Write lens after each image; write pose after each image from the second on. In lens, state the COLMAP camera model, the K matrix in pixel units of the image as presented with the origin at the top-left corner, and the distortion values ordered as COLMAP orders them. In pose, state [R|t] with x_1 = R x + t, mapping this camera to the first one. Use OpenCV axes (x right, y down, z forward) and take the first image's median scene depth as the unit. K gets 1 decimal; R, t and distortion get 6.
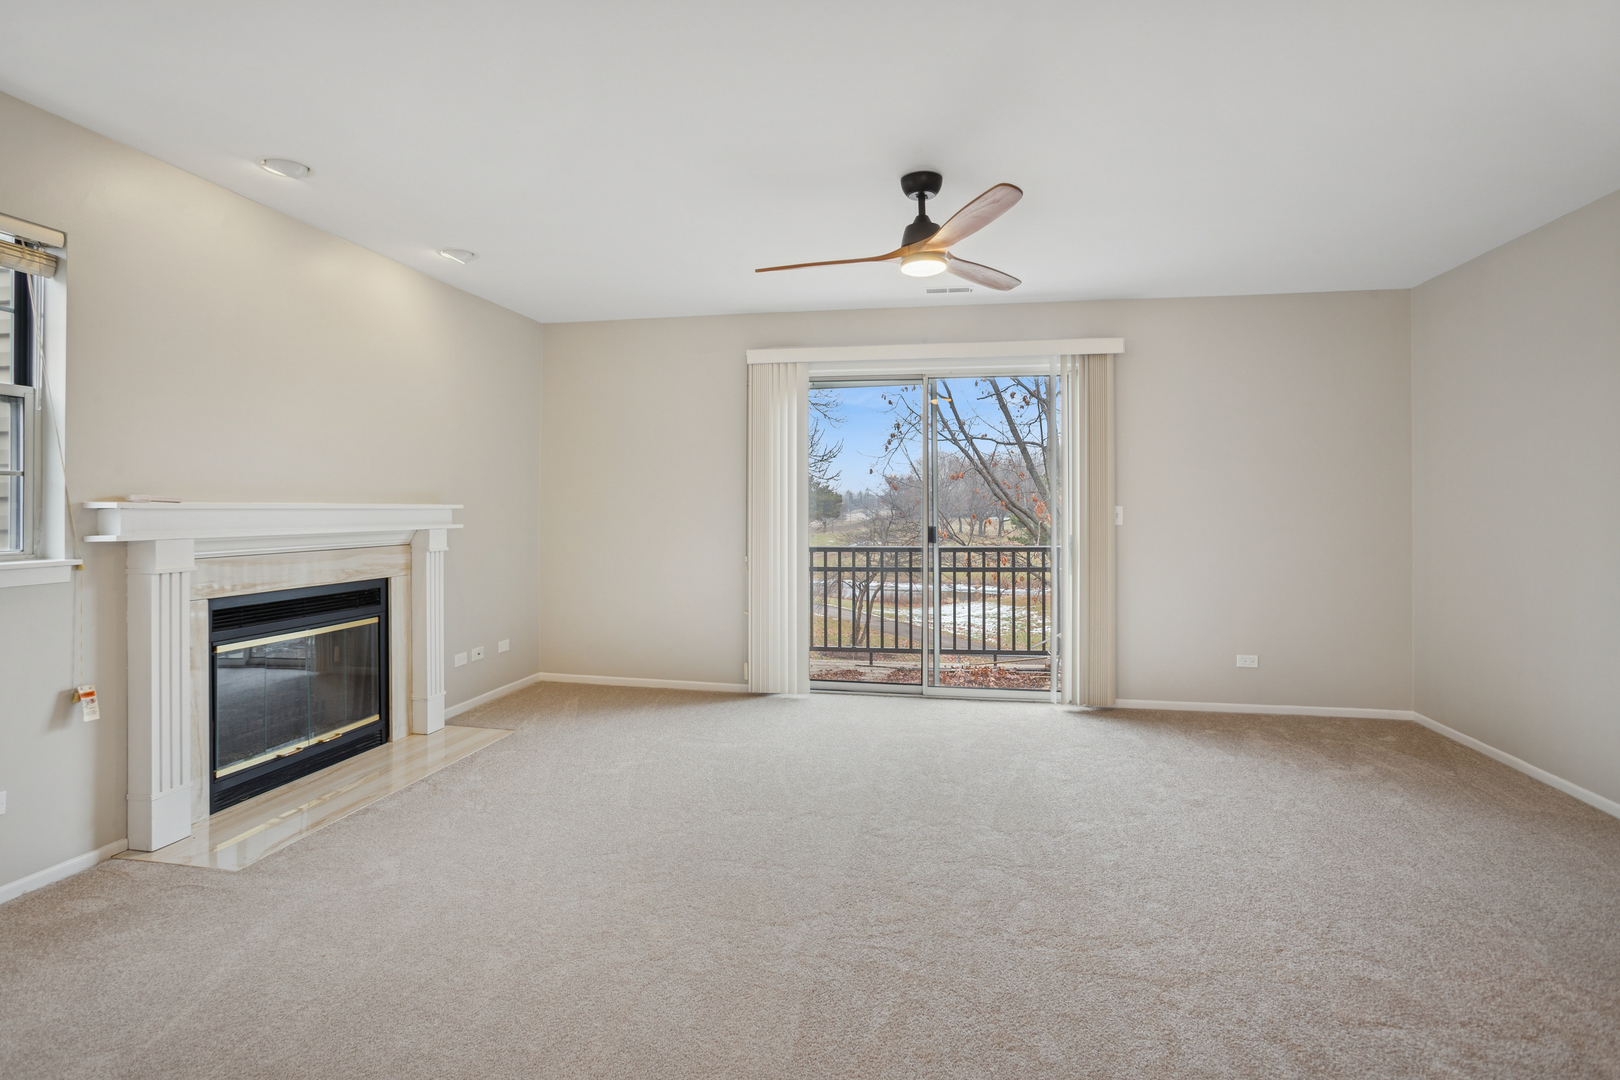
lens RADIAL K [[823.3, 0, 808.4], [0, 823.3, 512.9], [0, 0, 1]] dist [-0.069004, 0.037962]
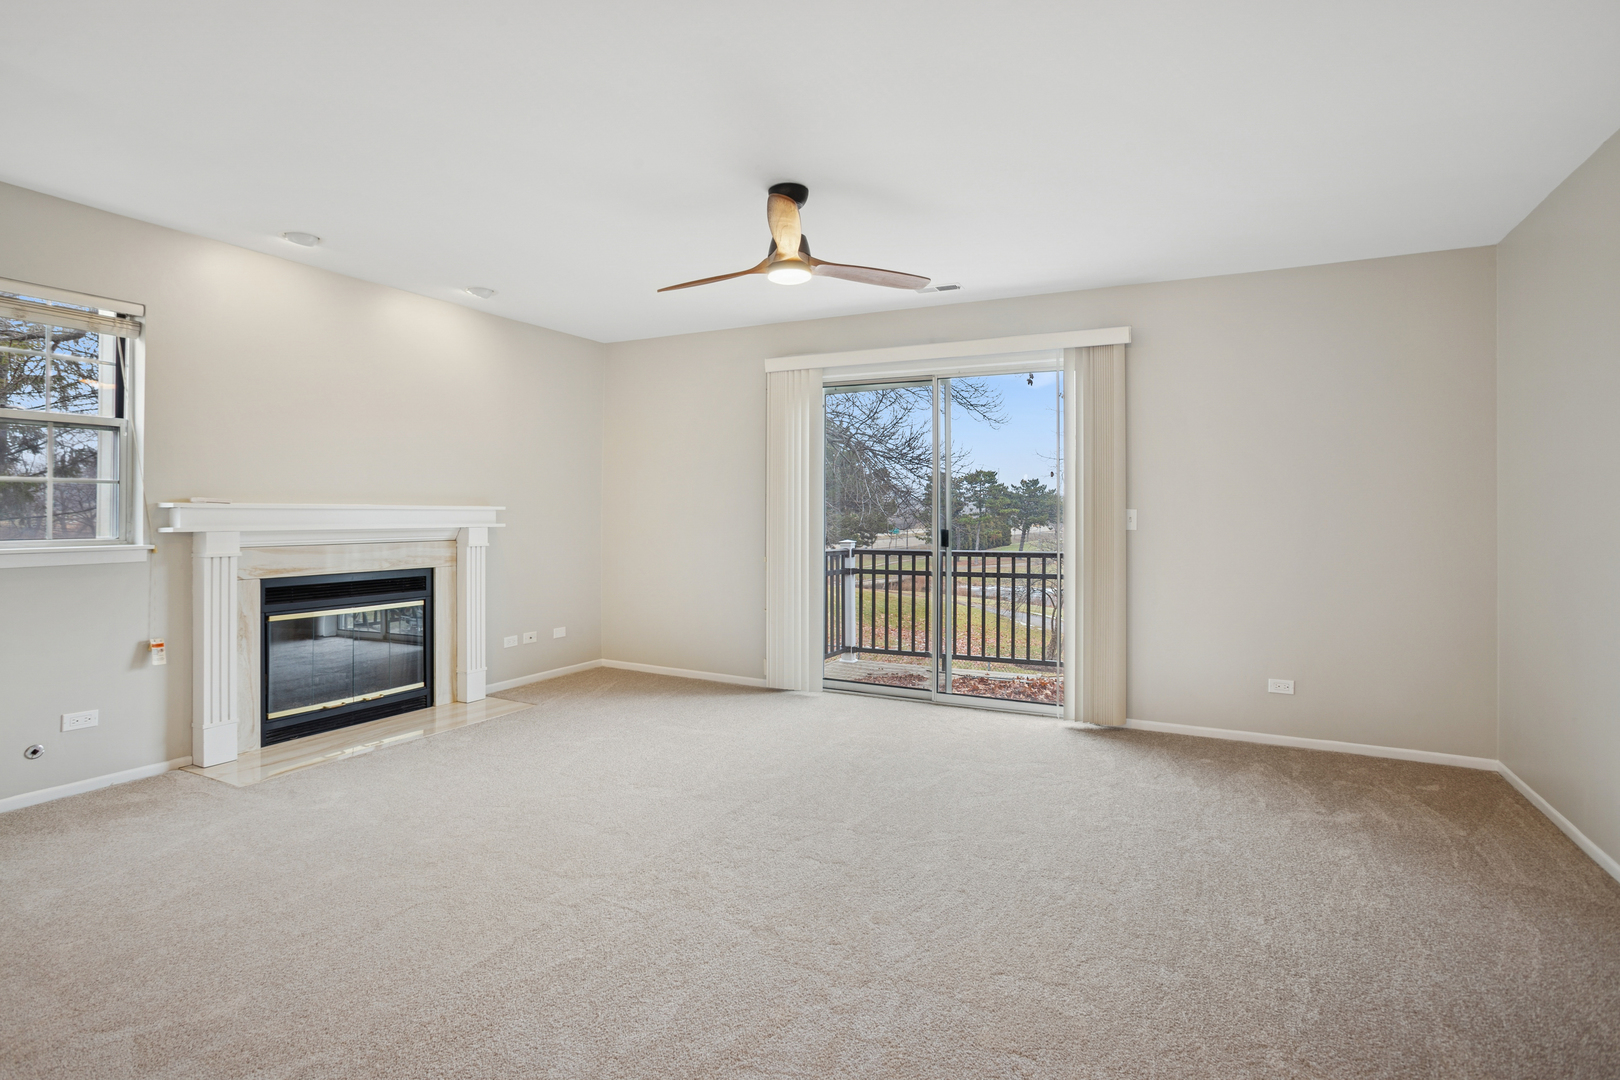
lens RADIAL K [[837.8, 0, 809.9], [0, 837.8, 517.0], [0, 0, 1]] dist [-0.072249, 0.041281]
pose [[0.957654, 0.005231, -0.287875, 0.361274], [-0.005502, 0.999985, -0.000130, 0.002988], [0.287870, 0.001708, 0.957668, -0.000264]]
